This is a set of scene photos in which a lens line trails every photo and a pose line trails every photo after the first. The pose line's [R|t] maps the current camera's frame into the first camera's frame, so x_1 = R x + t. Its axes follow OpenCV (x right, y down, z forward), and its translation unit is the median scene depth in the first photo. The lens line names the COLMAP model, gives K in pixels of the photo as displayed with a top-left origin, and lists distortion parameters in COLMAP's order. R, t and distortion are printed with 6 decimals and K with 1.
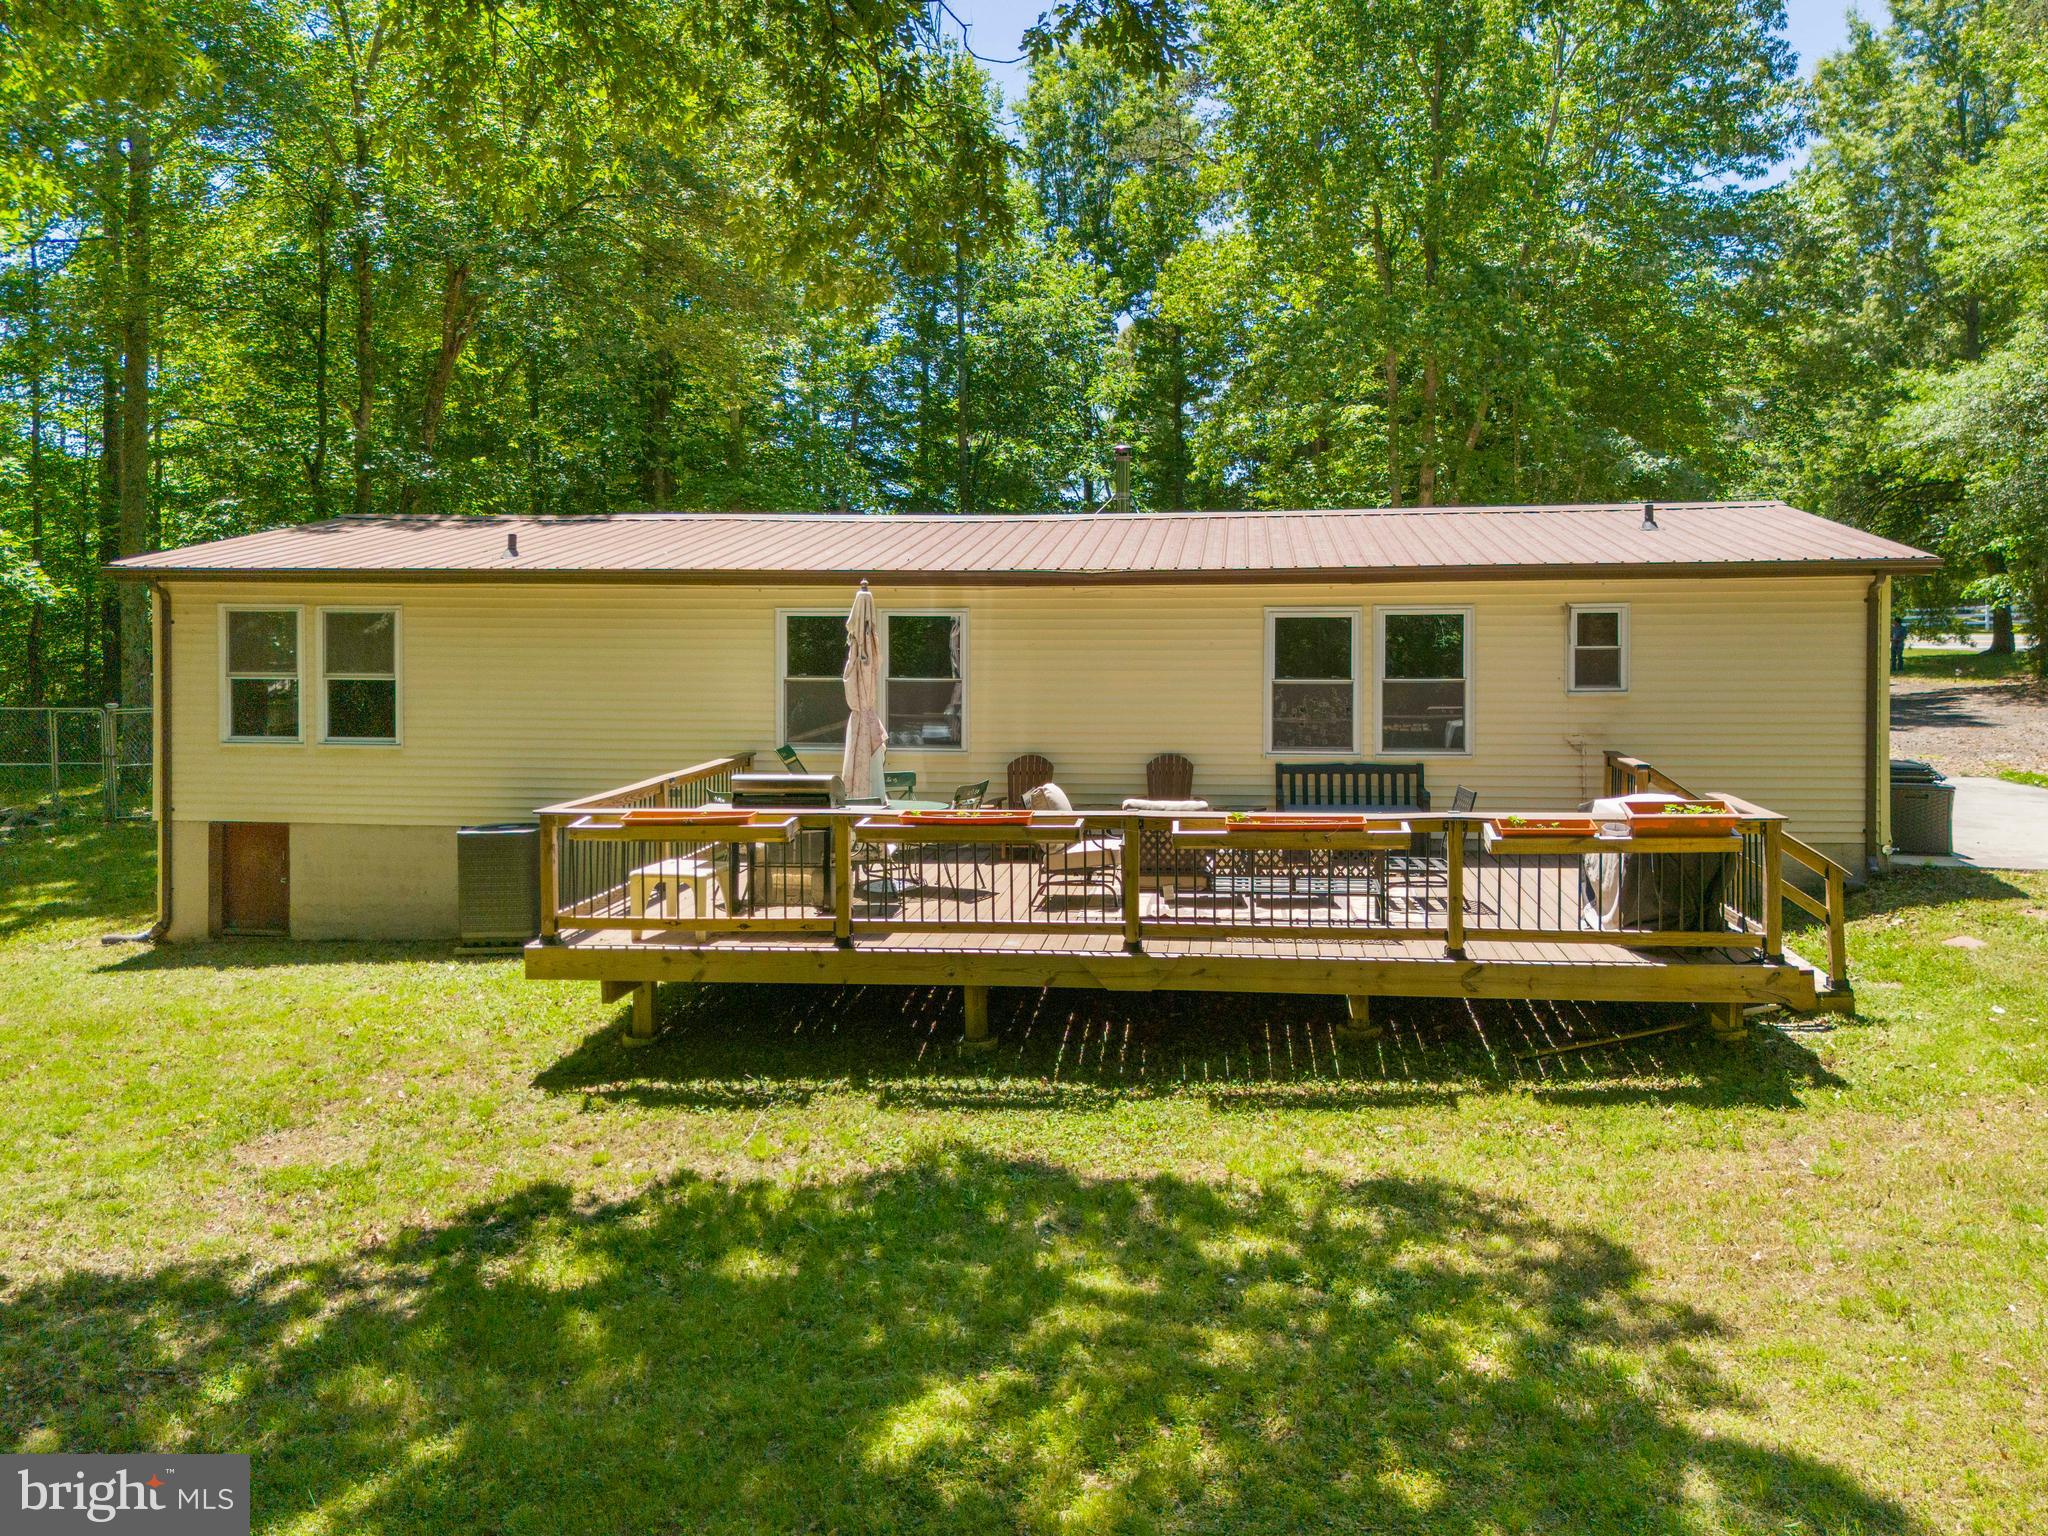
lens RADIAL K [[1518.1, 0, 1018.2], [0, 1518.1, 661.2], [0, 0, 1]] dist [0.014208, 0.001527]
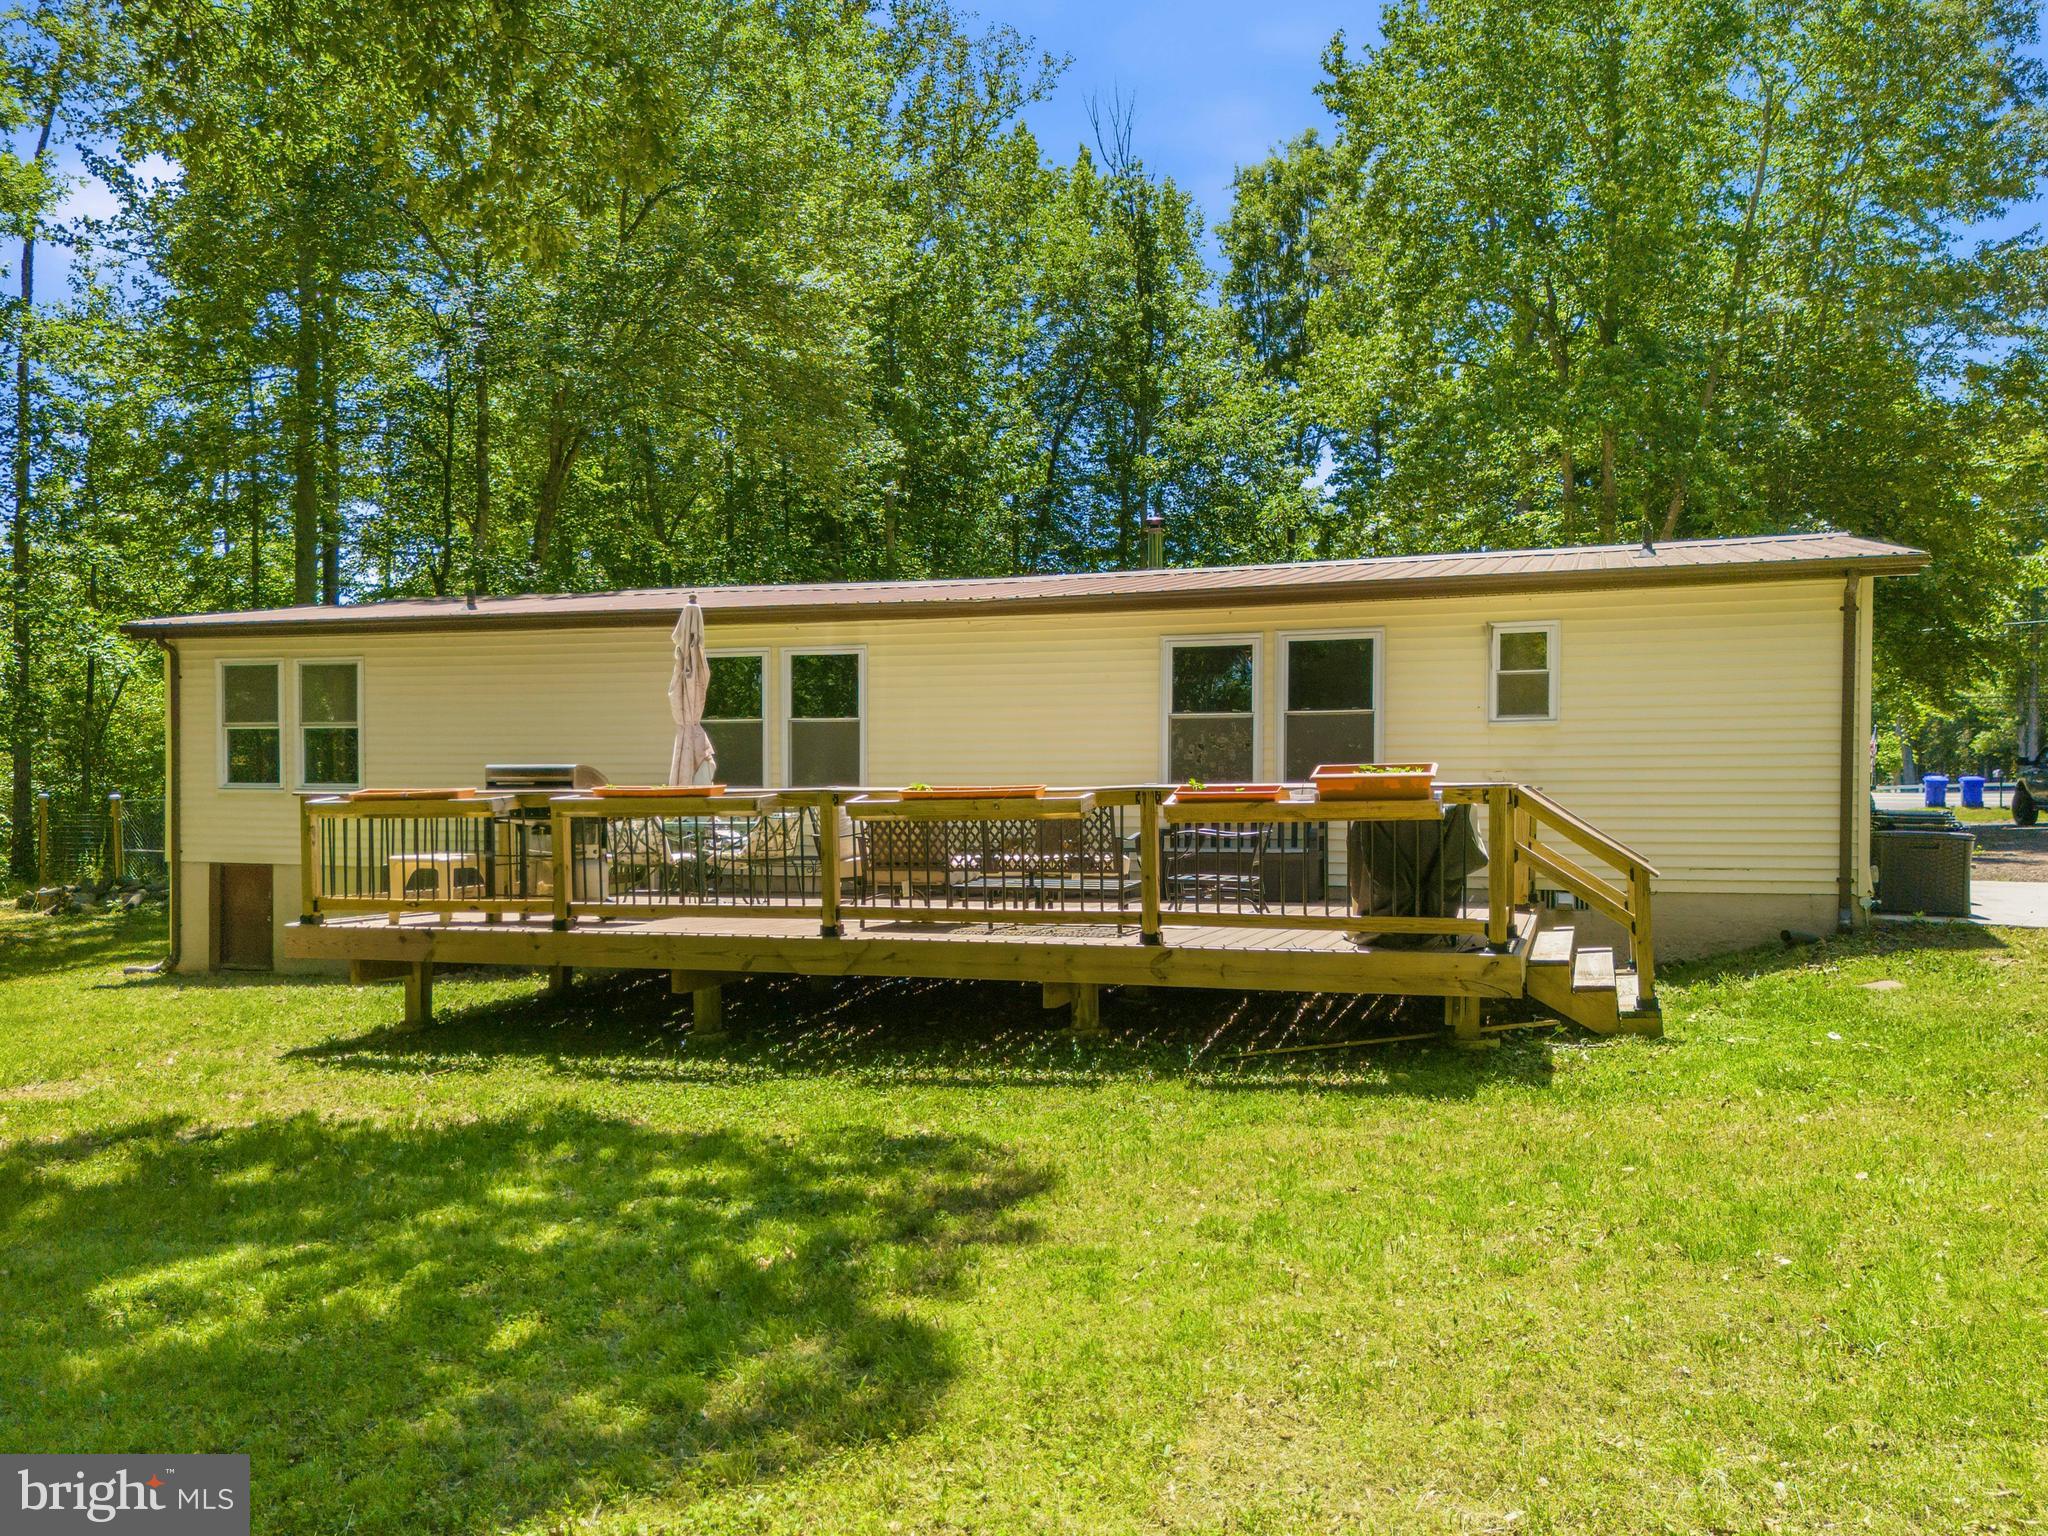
lens RADIAL K [[1521.3, 0, 1033.7], [0, 1521.3, 856.3], [0, 0, 1]] dist [0.019445, 0.001088]
pose [[0.980470, 0.012763, -0.196254, 0.269487], [-0.011085, 0.999892, 0.009643, 0.091361], [0.196356, -0.007280, 0.980506, 0.065873]]
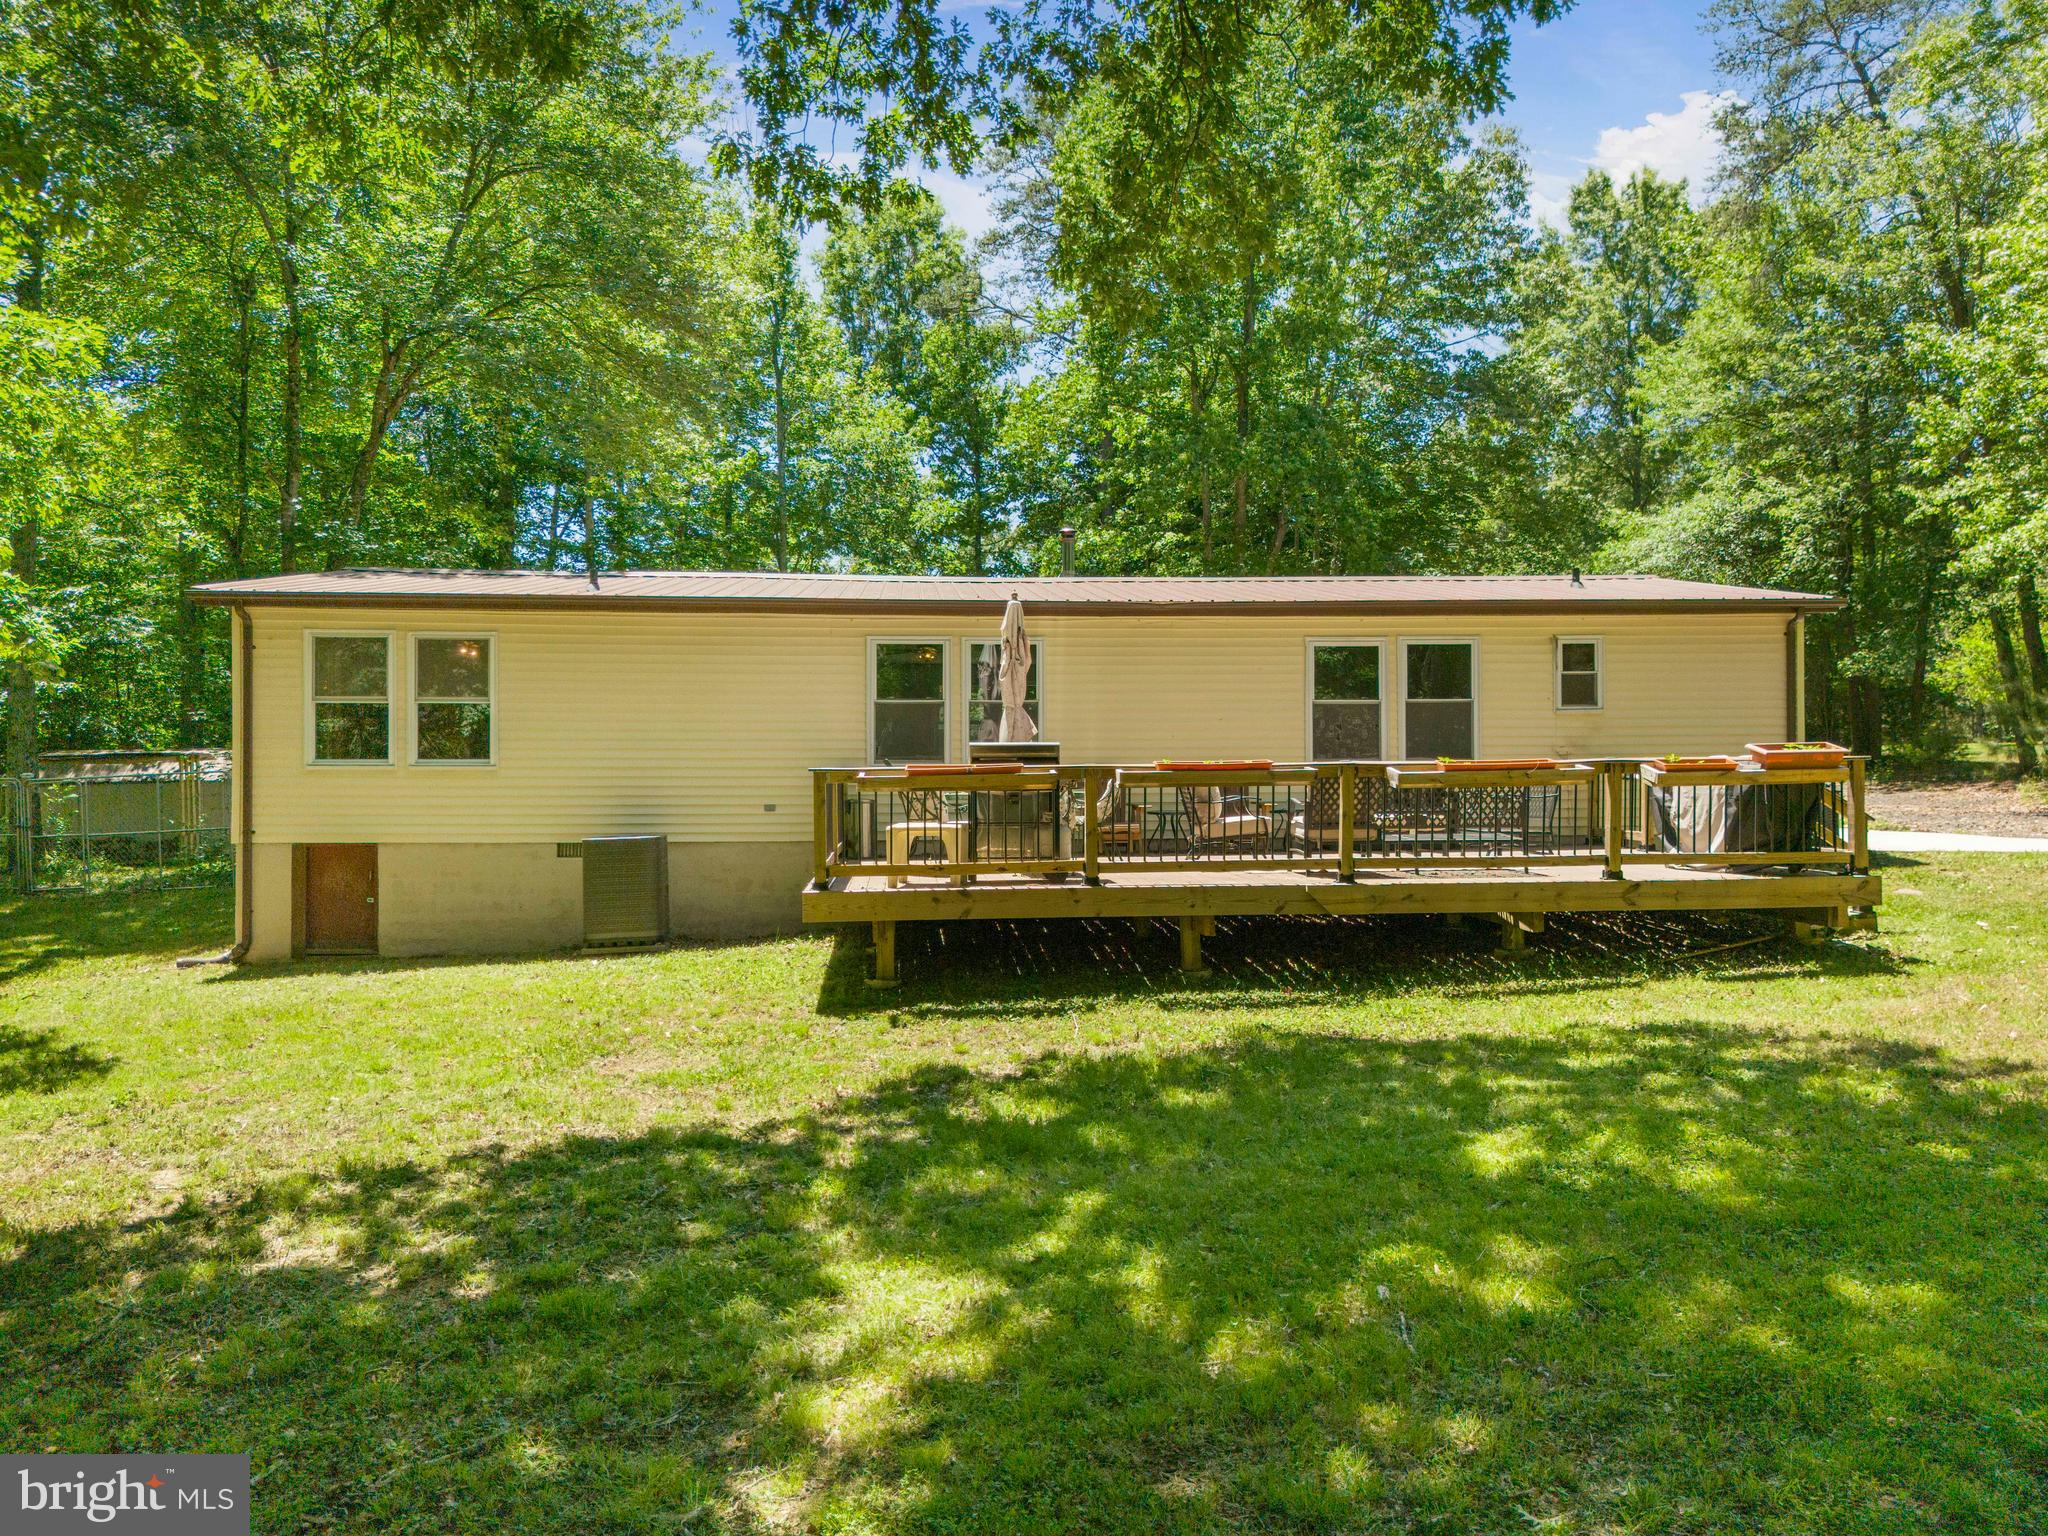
lens RADIAL K [[1440.4, 0, 953.0], [0, 1440.4, 768.0], [0, 0, 1]] dist [0.018260, -0.000348]
pose [[0.985577, -0.000267, 0.169230, -0.283638], [0.005625, 0.999498, -0.031178, 0.095353], [-0.169137, 0.031680, 0.985083, -0.024989]]
